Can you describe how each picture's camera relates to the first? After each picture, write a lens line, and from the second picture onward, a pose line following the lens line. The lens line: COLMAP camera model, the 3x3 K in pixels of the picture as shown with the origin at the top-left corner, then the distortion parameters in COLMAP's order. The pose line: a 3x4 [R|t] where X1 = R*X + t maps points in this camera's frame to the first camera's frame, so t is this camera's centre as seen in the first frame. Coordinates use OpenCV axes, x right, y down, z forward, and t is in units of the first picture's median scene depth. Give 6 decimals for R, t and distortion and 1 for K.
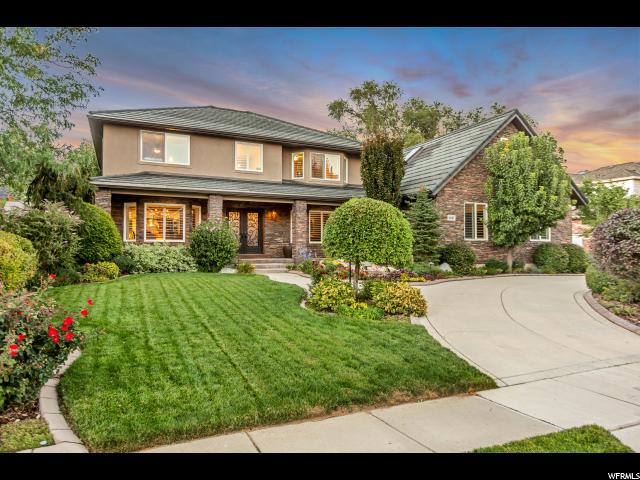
lens RADIAL K [[434.8, 0, 320.0], [0, 434.8, 240.0], [0, 0, 1]] dist [0.067566, -0.054188]
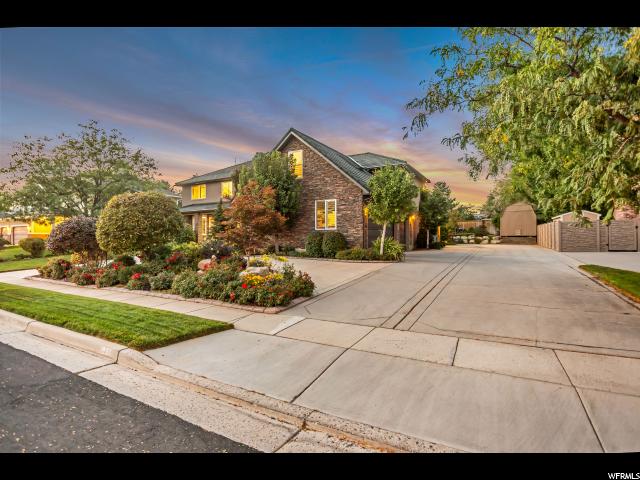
lens RADIAL K [[330.4, 0, 316.1], [0, 330.4, 235.9], [0, 0, 1]] dist [-0.029614, 0.001195]
pose [[0.575790, -0.007714, -0.817561, 1.412904], [0.031866, 0.999407, 0.013012, 0.006640], [0.816977, -0.033545, 0.575694, 0.557693]]
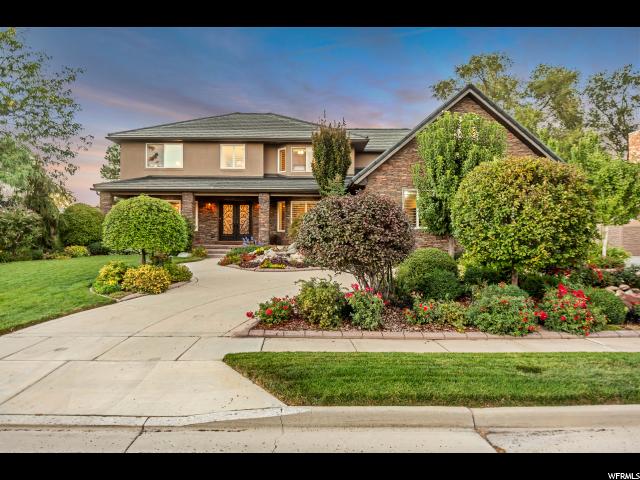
lens RADIAL K [[436.7, 0, 320.0], [0, 436.7, 240.0], [0, 0, 1]] dist [-0.006103, 0.000266]
pose [[0.907944, 0.008504, -0.419006, 0.606822], [0.004223, 0.999558, 0.029439, -0.004284], [0.419071, -0.028499, 0.907506, 0.055451]]
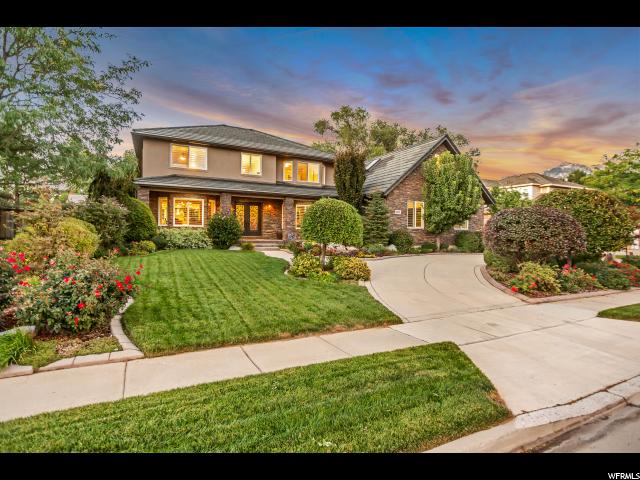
lens RADIAL K [[334.3, 0, 320.0], [0, 334.3, 240.0], [0, 0, 1]] dist [0.004641, -0.000655]
pose [[0.999342, 0.011976, 0.034241, 0.019173], [-0.013404, 0.999037, 0.041786, -0.003079], [-0.033708, -0.042218, 0.998540, -0.054981]]
